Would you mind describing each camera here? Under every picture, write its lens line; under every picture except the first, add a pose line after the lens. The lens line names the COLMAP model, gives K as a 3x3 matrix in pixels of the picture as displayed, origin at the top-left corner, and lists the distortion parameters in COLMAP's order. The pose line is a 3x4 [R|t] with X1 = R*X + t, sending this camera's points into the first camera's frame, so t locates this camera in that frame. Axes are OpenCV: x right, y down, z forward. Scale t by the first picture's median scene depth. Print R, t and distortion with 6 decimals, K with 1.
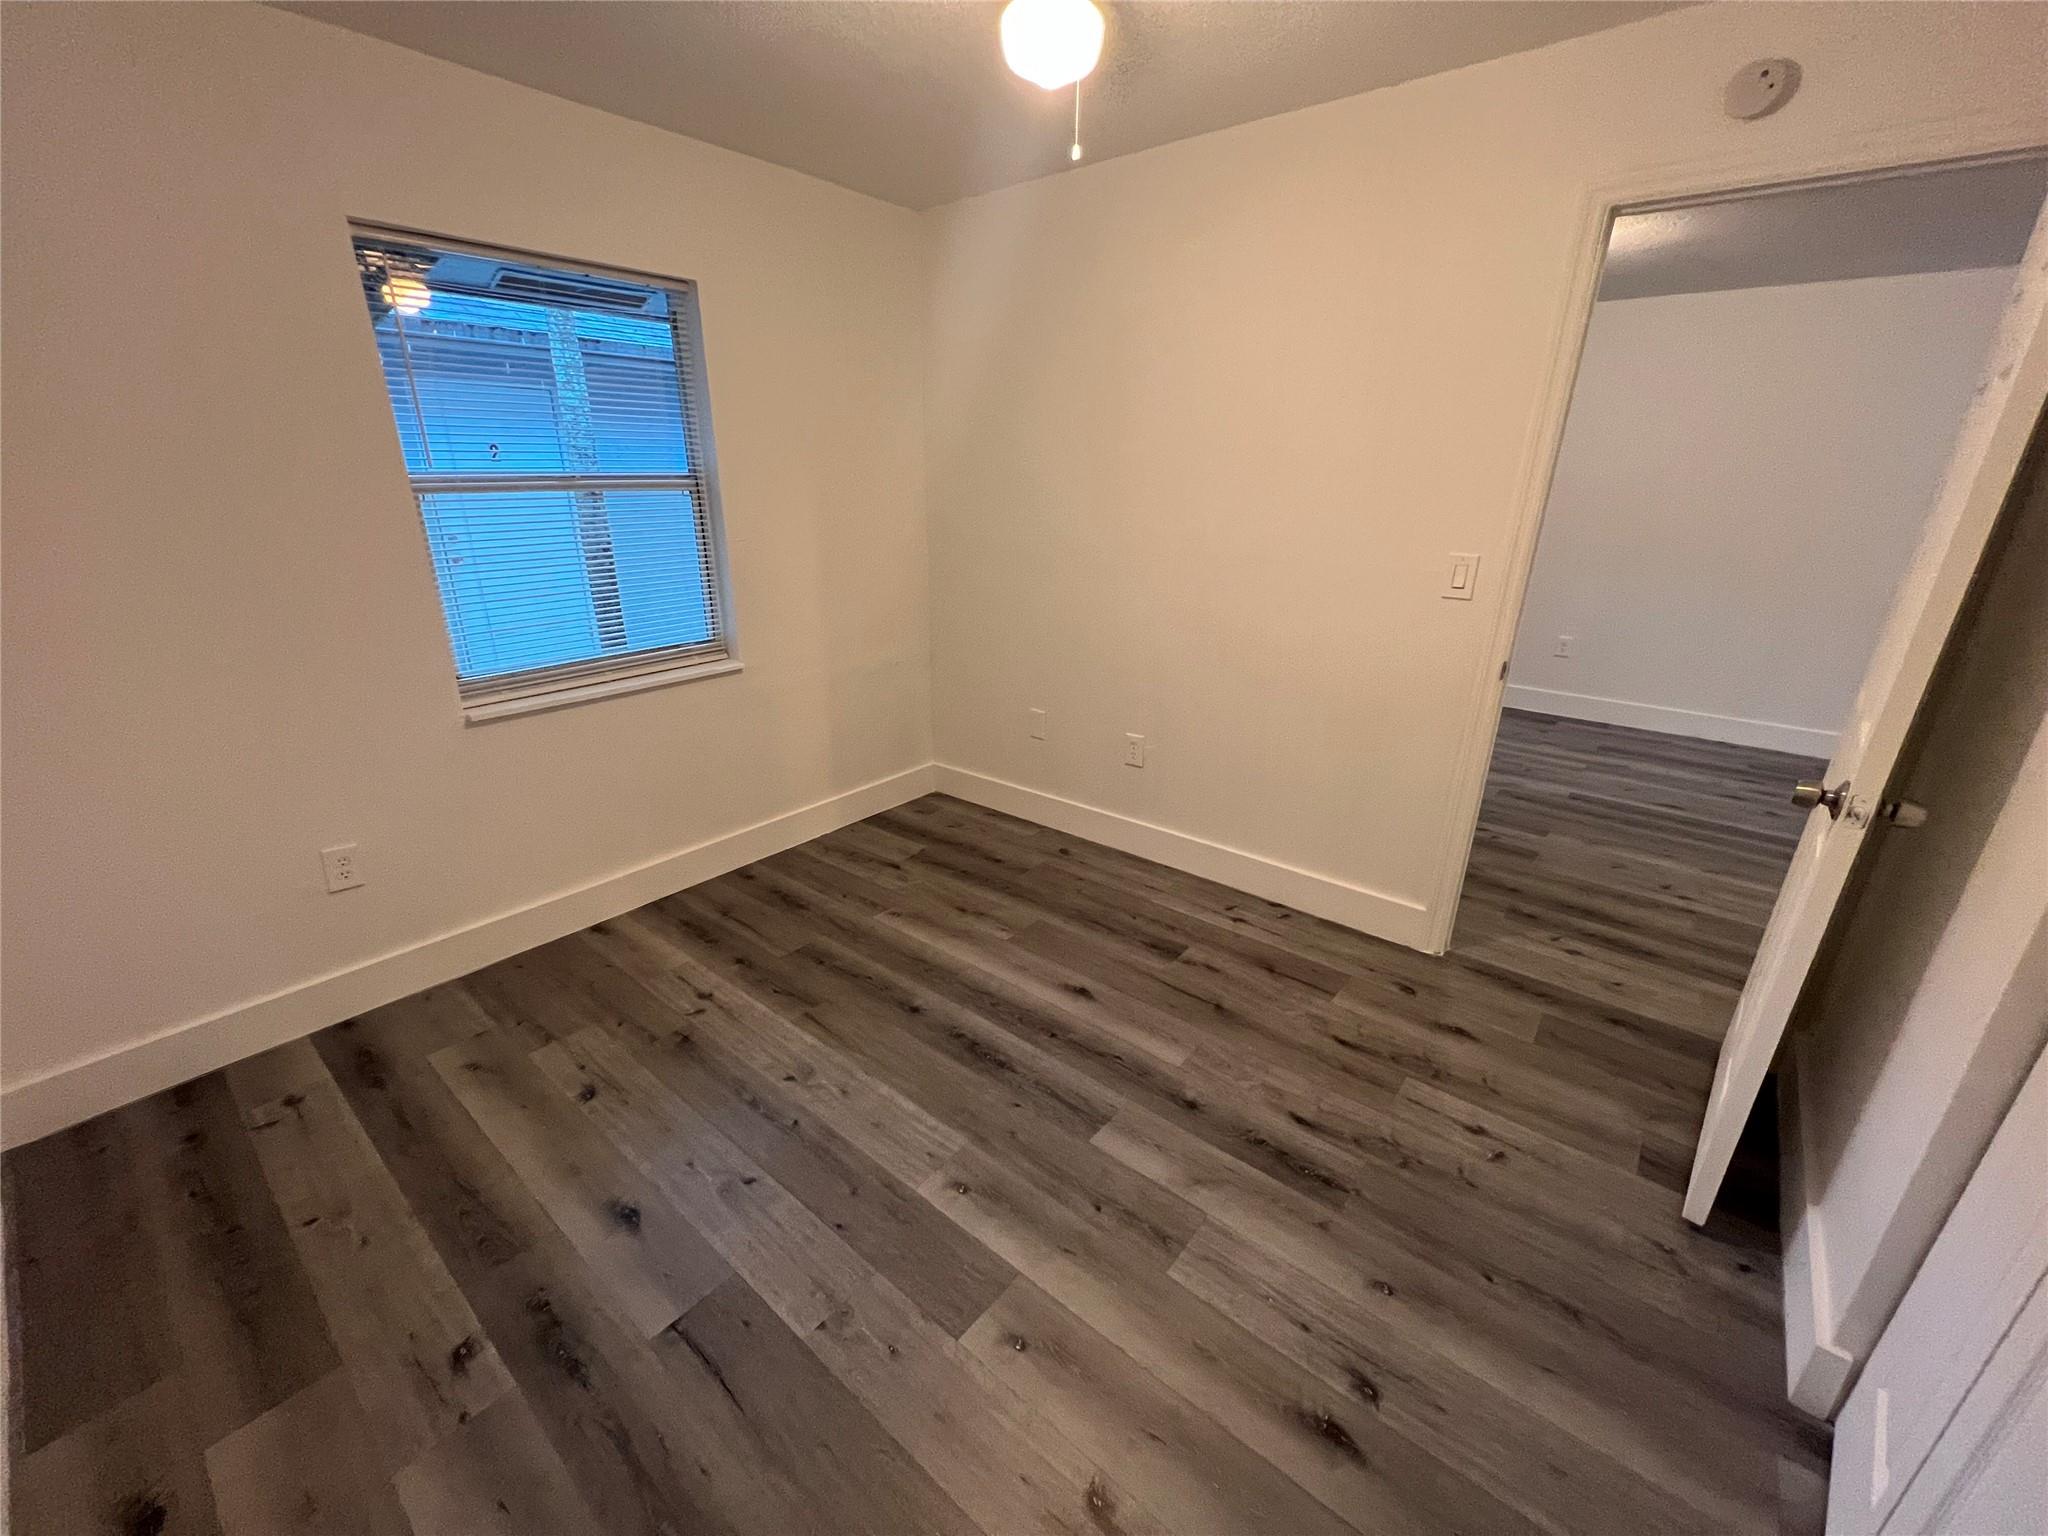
lens RADIAL K [[818.6, 0, 1020.0], [0, 818.6, 773.3], [0, 0, 1]] dist [0.000207, 0.000612]
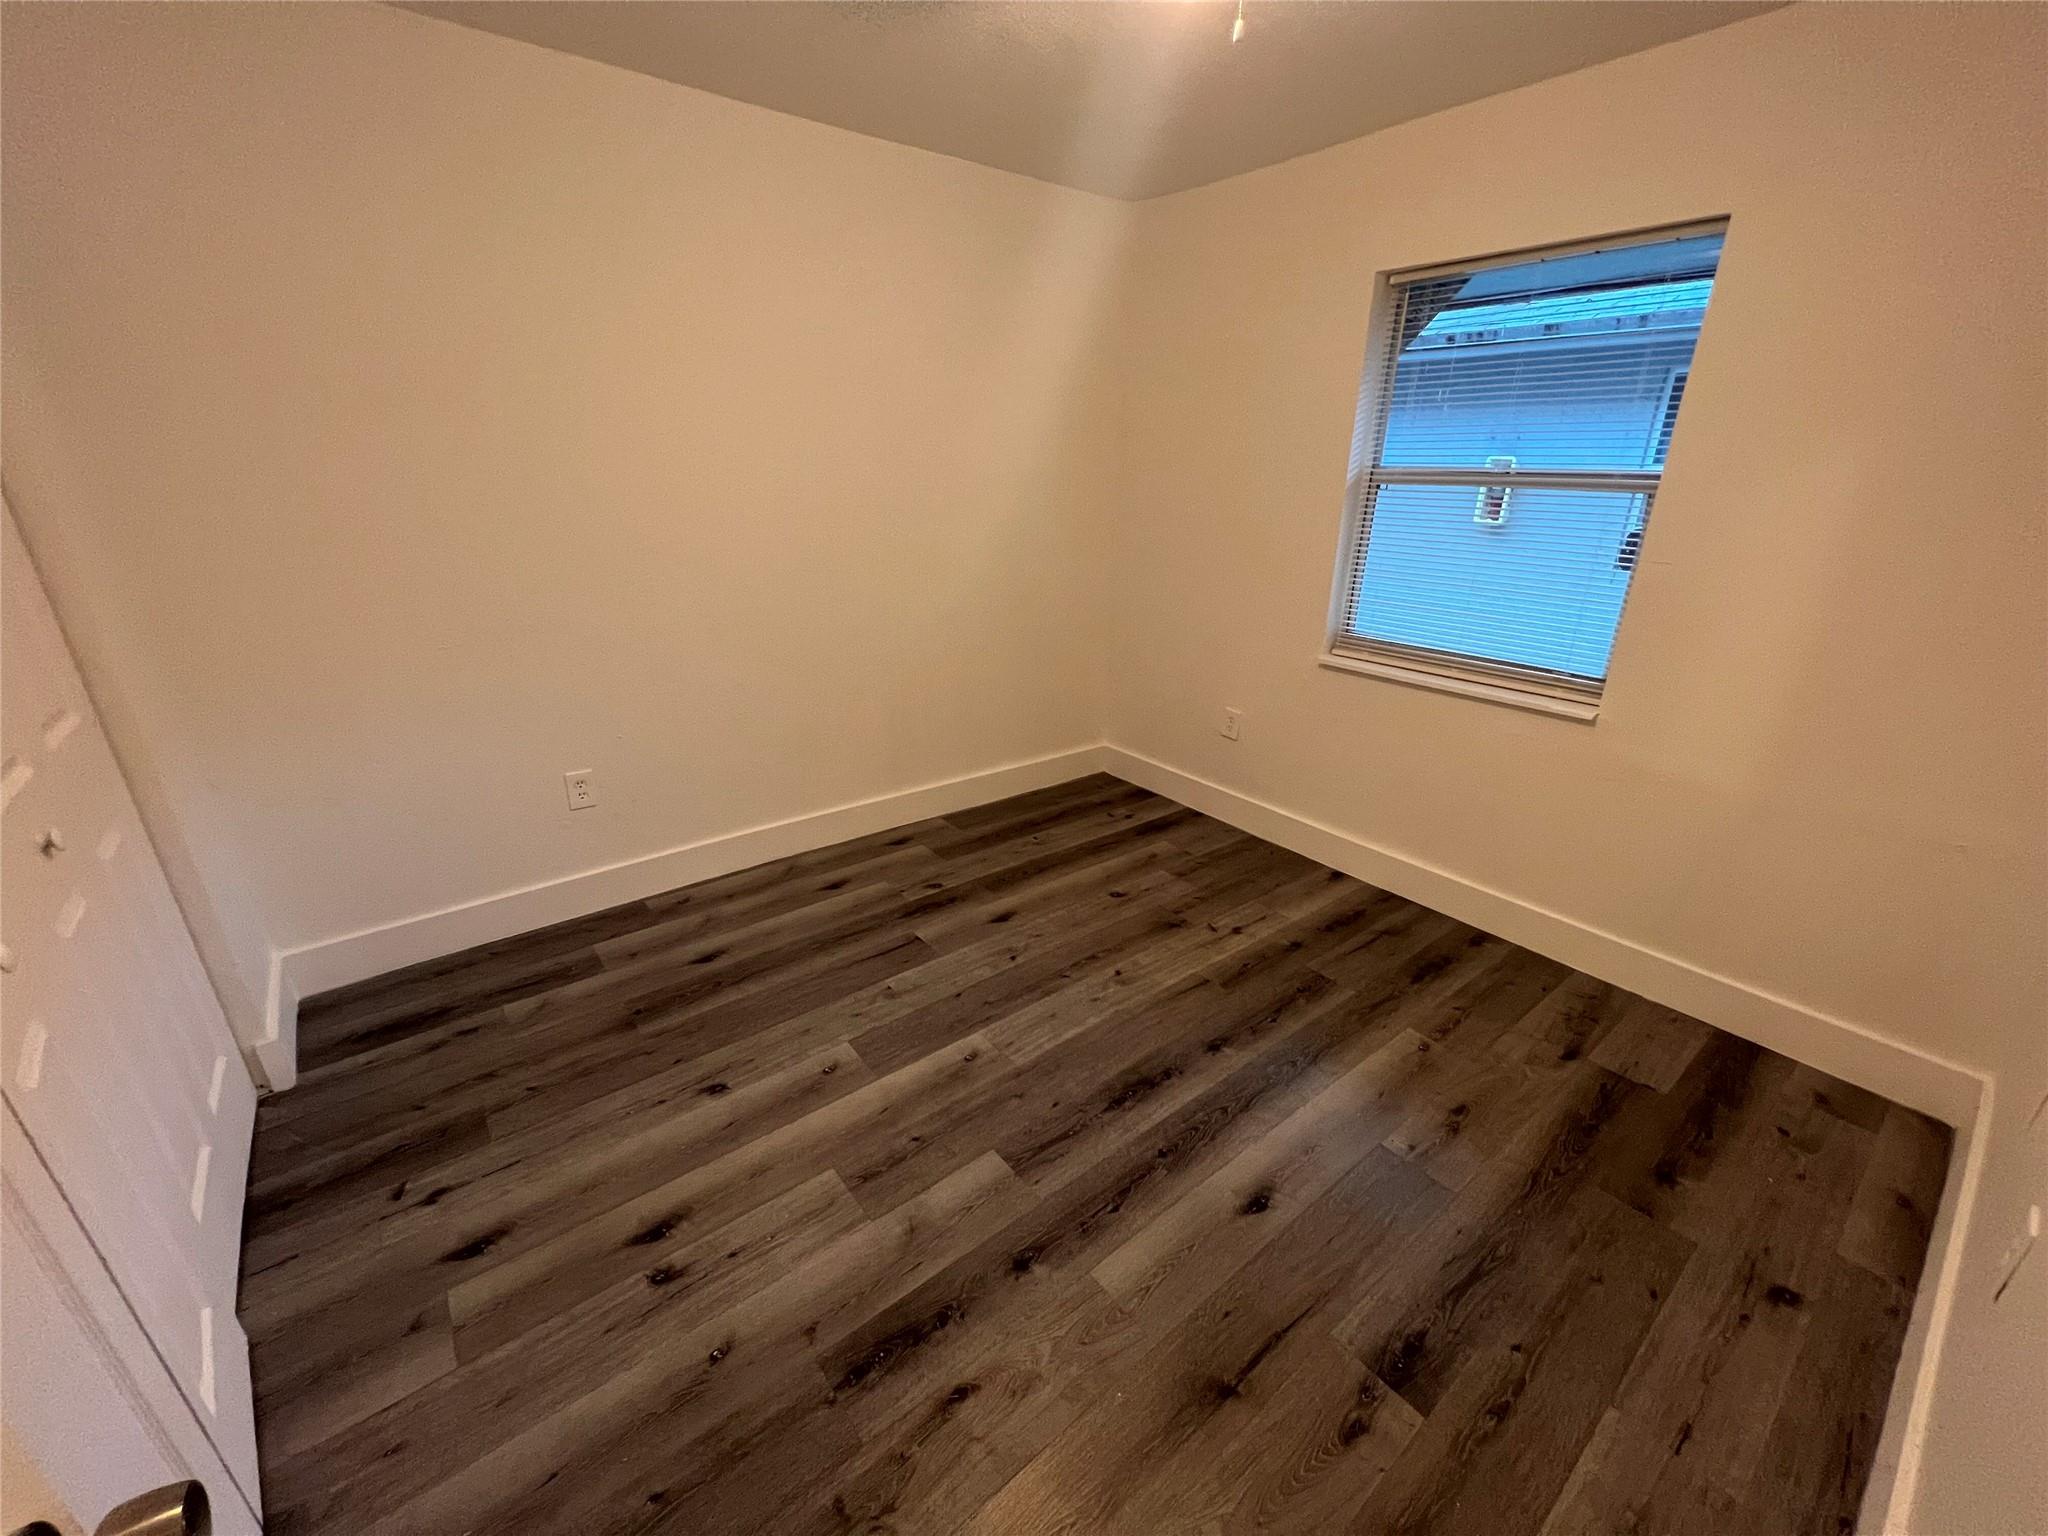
lens RADIAL K [[818.6, 0, 1026.8], [0, 818.6, 774.8], [0, 0, 1]] dist [0.000207, 0.000612]
pose [[-0.199988, 0.348522, -0.915717, 0.687736], [-0.351918, 0.846681, 0.399105, -0.281051], [0.914417, 0.402074, -0.046675, 0.762634]]
